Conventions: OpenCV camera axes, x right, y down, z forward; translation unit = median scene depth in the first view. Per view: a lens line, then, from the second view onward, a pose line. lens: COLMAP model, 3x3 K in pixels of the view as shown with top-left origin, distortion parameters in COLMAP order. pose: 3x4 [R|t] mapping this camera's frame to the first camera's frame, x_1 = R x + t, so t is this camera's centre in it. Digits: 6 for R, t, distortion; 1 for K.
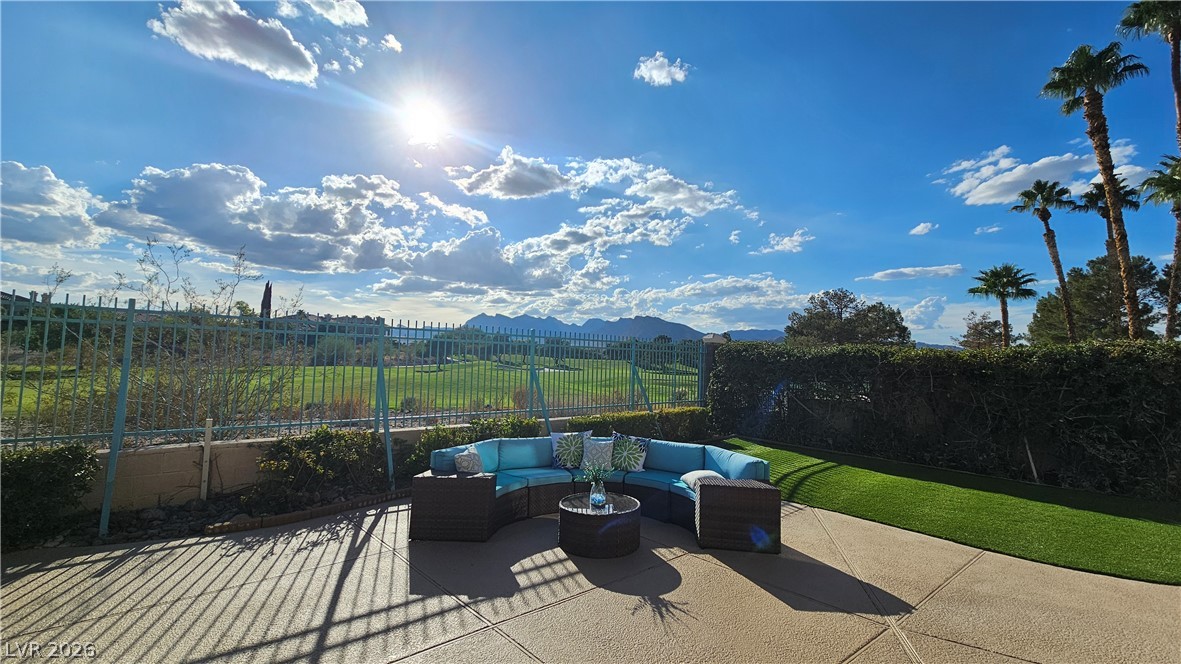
lens RADIAL K [[481.5, 0, 592.3], [0, 481.5, 330.7], [0, 0, 1]] dist [-0.003664, -0.000563]
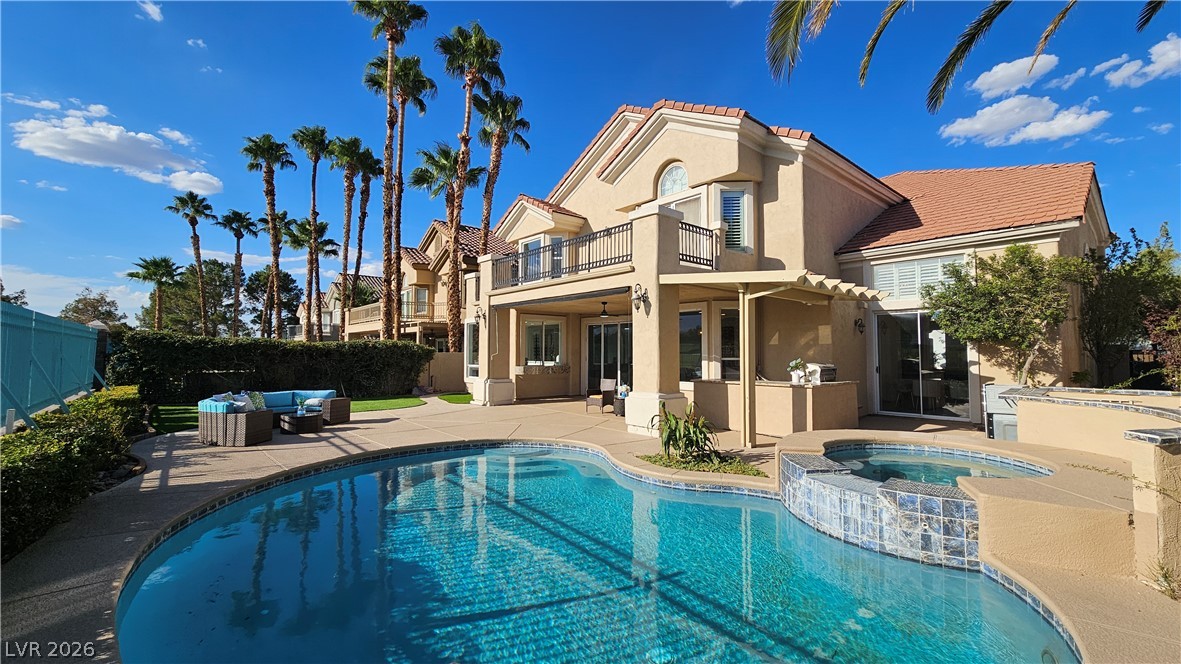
lens RADIAL K [[481.5, 0, 592.3], [0, 481.5, 330.0], [0, 0, 1]] dist [-0.003664, -0.000563]
pose [[0.006103, 0.030519, 0.999516, -0.269076], [-0.077517, 0.996541, -0.029955, -0.008234], [-0.996972, -0.077297, 0.008447, -0.044160]]
